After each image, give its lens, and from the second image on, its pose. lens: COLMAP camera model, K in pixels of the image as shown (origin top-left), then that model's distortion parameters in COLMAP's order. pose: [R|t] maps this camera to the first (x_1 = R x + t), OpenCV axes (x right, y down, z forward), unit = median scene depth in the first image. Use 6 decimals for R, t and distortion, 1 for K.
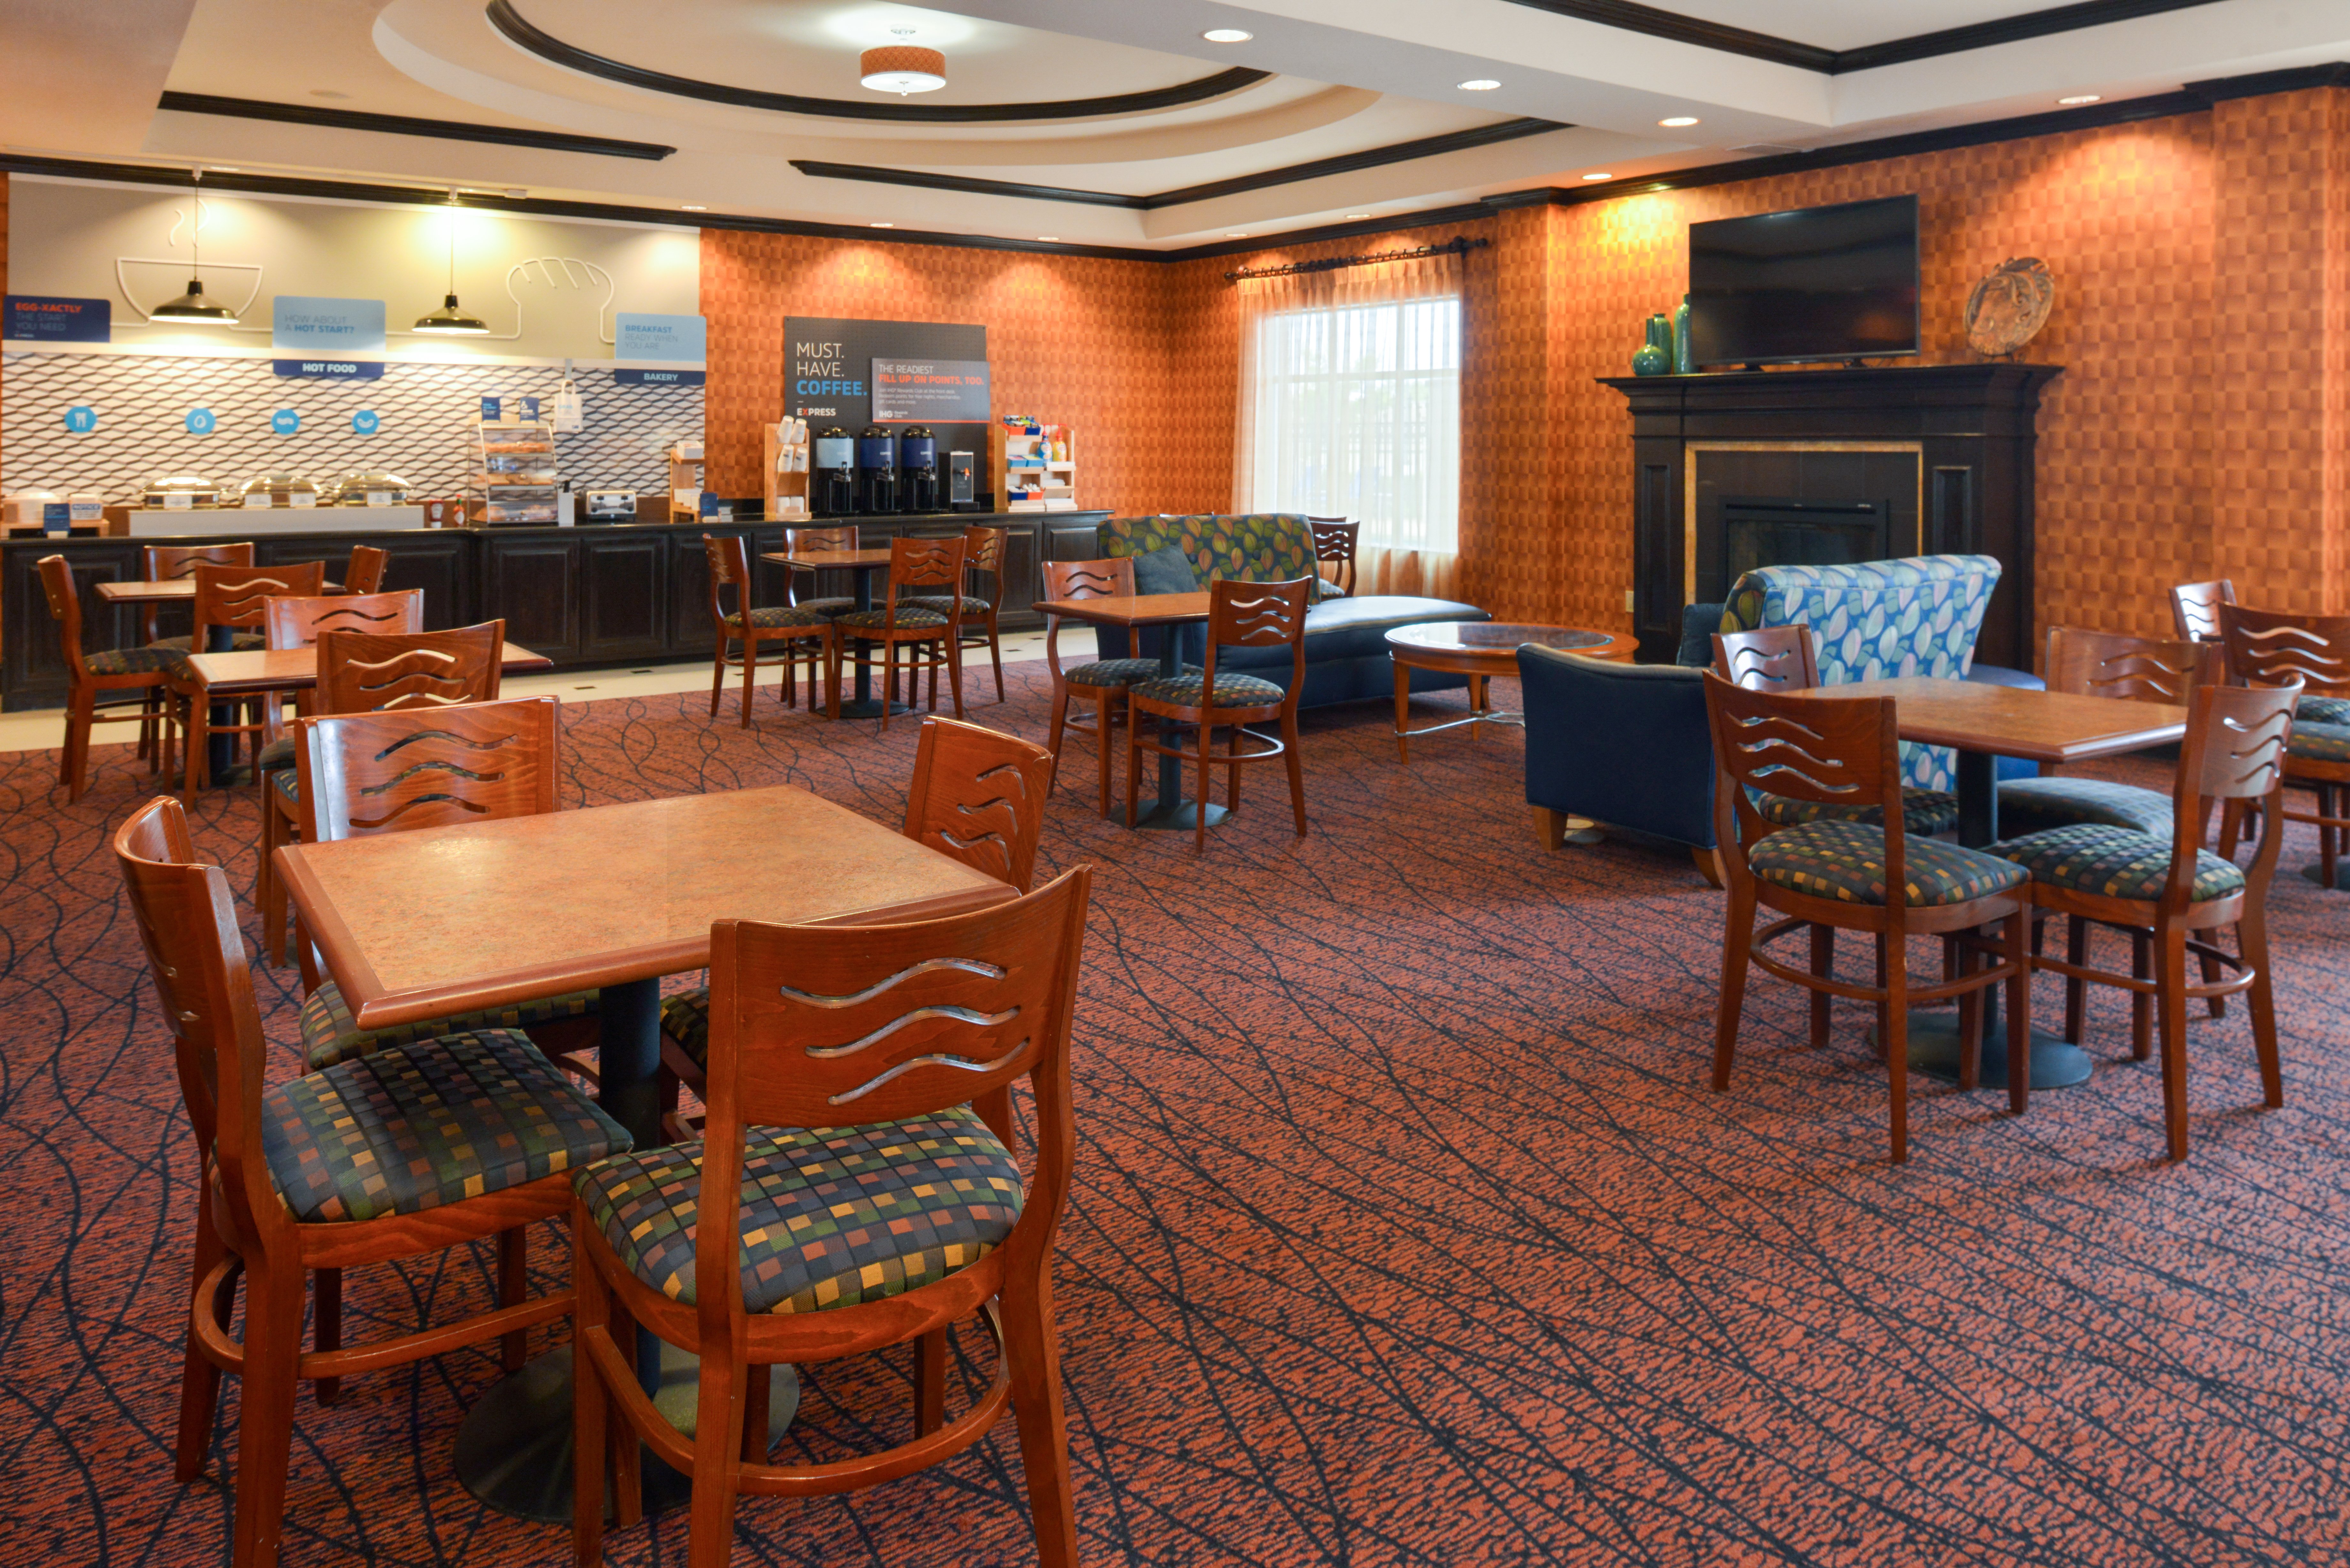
lens RADIAL K [[1619.0, 0, 1185.2], [0, 1619.0, 519.7], [0, 0, 1]] dist [-0.014026, -0.002971]
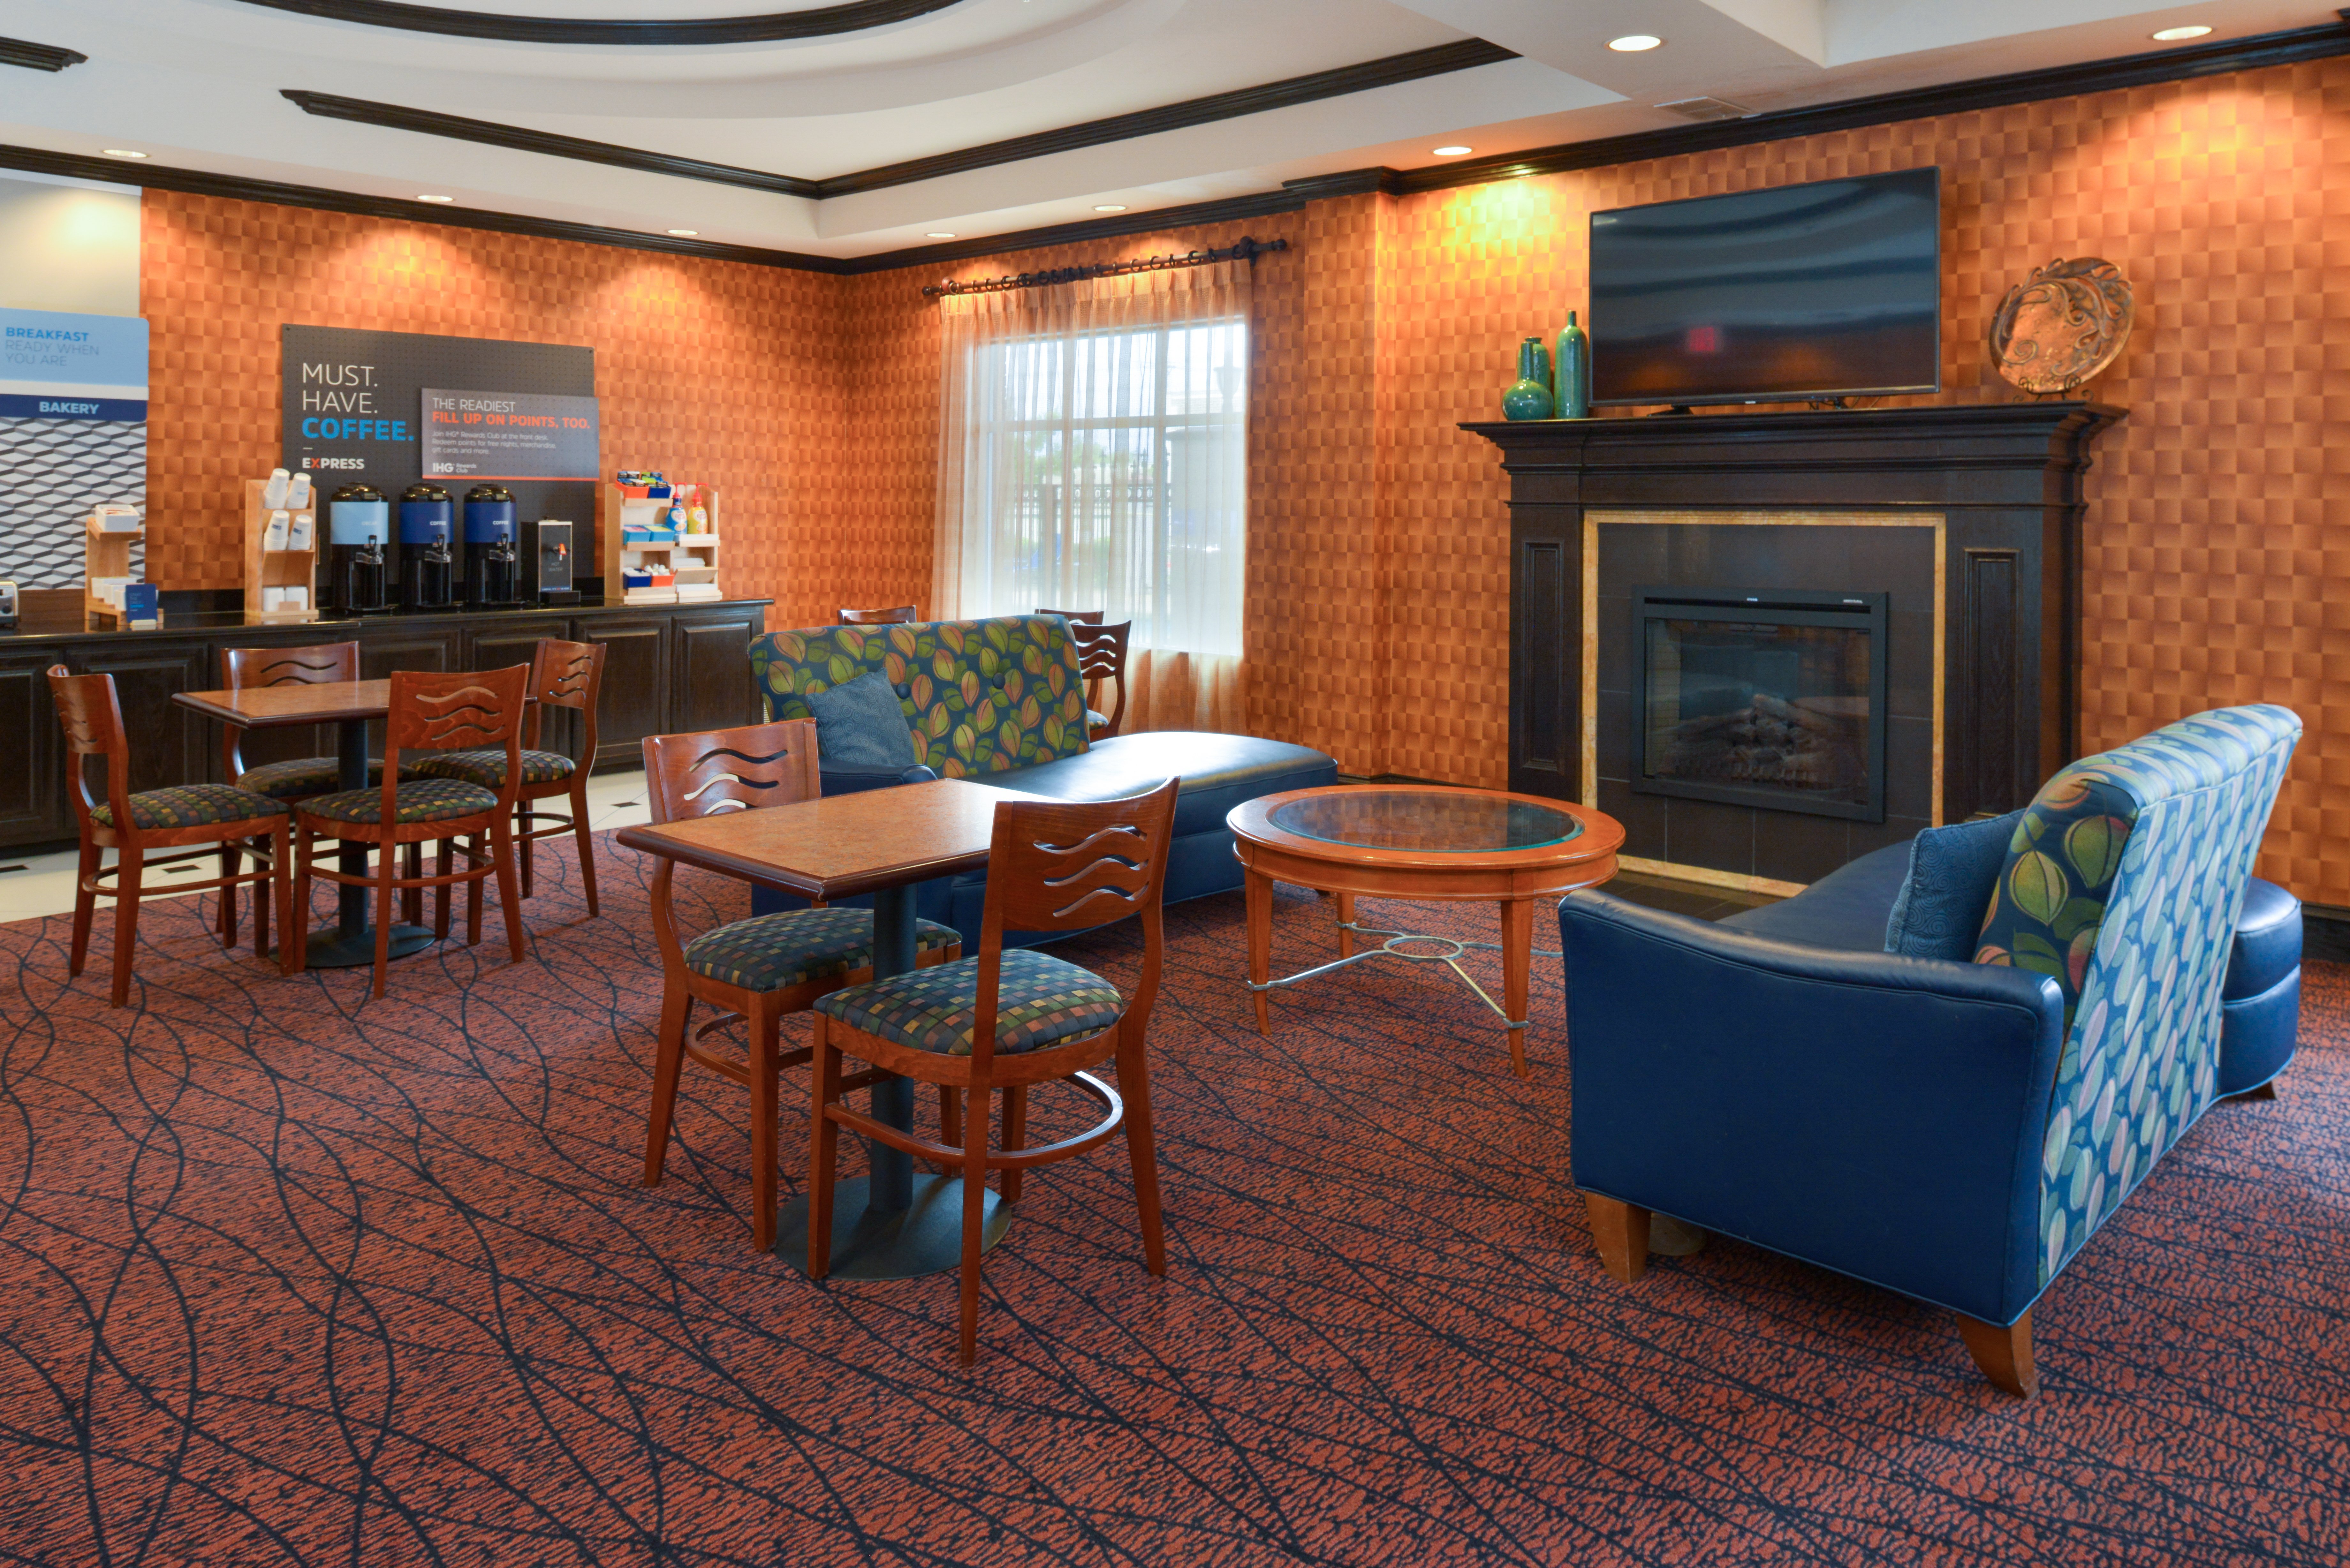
lens RADIAL K [[1619.0, 0, 1185.2], [0, 1619.0, 519.7], [0, 0, 1]] dist [-0.014026, -0.002971]
pose [[0.978273, 0.001270, 0.207318, -0.014329], [0.006810, 0.999245, -0.038255, -0.014068], [-0.207210, 0.038836, 0.977525, 0.258620]]
